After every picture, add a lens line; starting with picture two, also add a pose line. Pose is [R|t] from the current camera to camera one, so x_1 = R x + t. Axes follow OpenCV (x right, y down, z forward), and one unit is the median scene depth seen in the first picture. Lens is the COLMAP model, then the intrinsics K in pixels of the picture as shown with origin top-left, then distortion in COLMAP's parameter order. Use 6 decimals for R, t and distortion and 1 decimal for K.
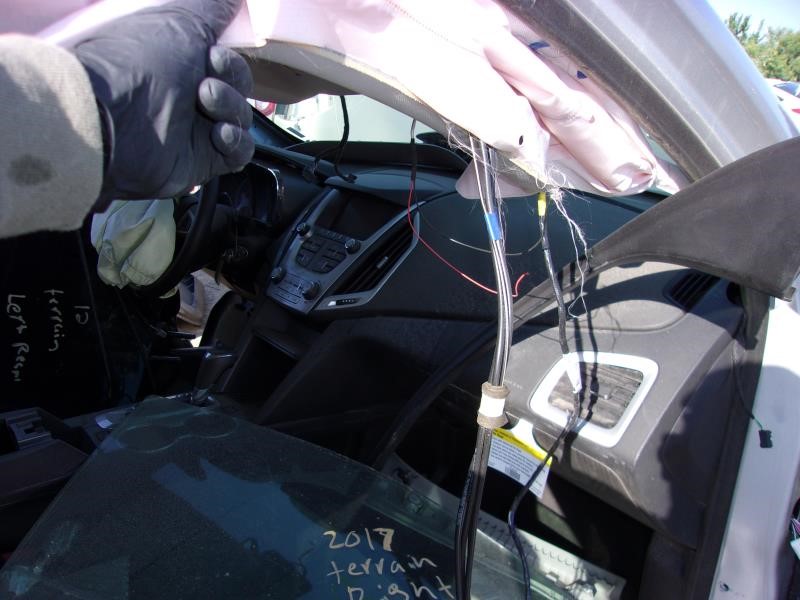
lens RADIAL K [[637.8, 0, 400.0], [0, 637.8, 300.0], [0, 0, 1]] dist [-0.003842, -0.001312]
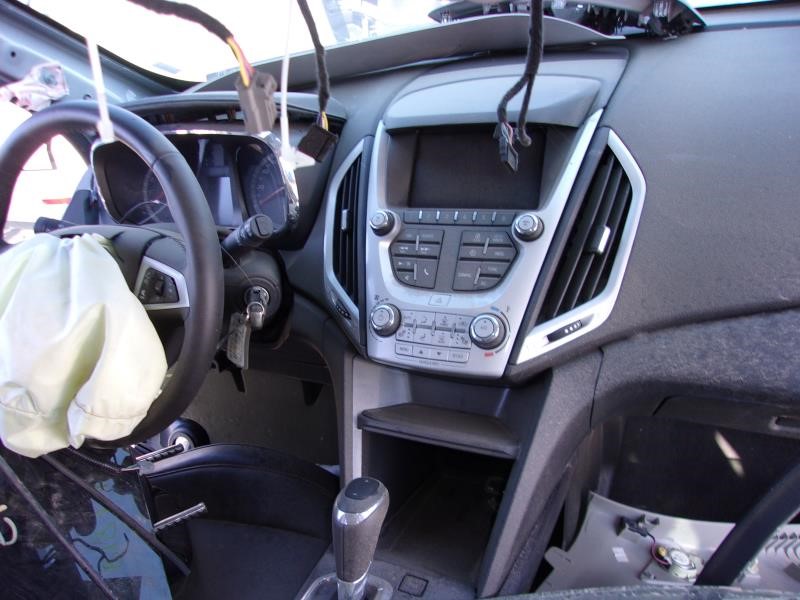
lens RADIAL K [[620.8, 0, 400.0], [0, 620.8, 300.0], [0, 0, 1]] dist [0.001146, 0.003280]
pose [[0.895025, -0.358344, 0.265556, -0.319218], [0.311397, 0.928312, 0.203147, -0.160855], [-0.319315, -0.099128, 0.942450, 0.514064]]
